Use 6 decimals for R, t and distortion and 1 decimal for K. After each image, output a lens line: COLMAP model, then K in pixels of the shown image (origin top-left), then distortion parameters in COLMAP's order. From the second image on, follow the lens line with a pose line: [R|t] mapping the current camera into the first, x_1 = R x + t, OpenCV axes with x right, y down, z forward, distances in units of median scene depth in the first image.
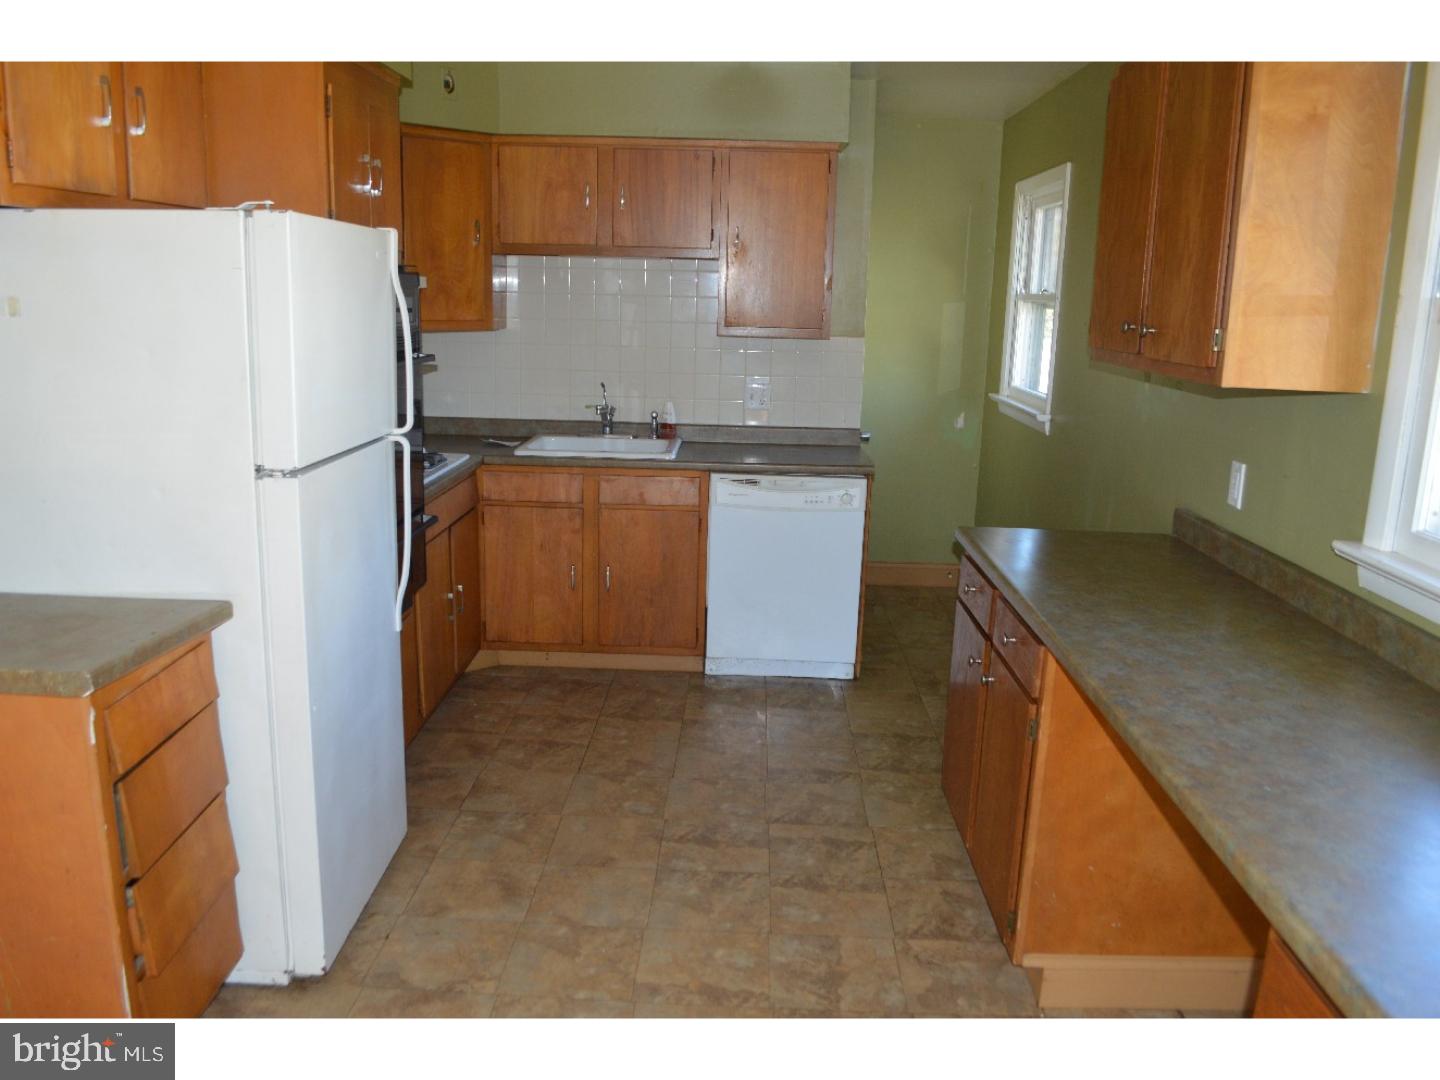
lens RADIAL K [[1093.2, 0, 720.0], [0, 1093.2, 540.0], [0, 0, 1]] dist [-0.097355, -0.005308]
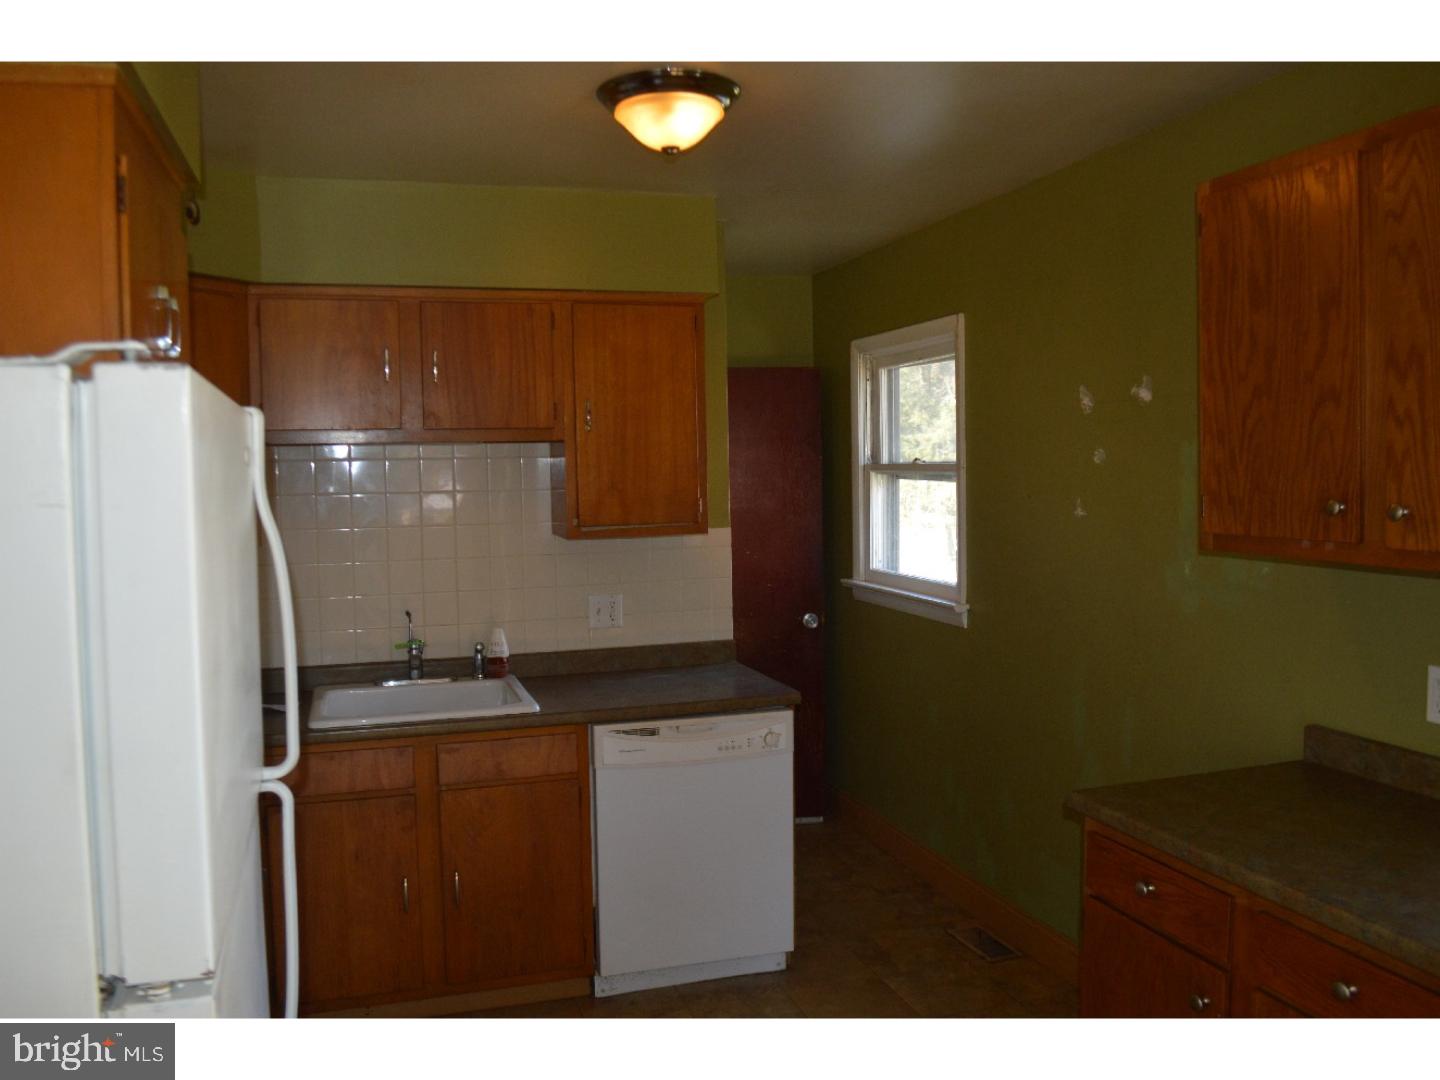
lens RADIAL K [[1120.6, 0, 721.4], [0, 1120.6, 515.3], [0, 0, 1]] dist [-0.087232, -0.010364]
pose [[0.948826, -0.057819, 0.310460, -0.149292], [0.111945, 0.980837, -0.159460, -0.069413], [-0.295291, 0.186054, 0.937116, 0.237884]]
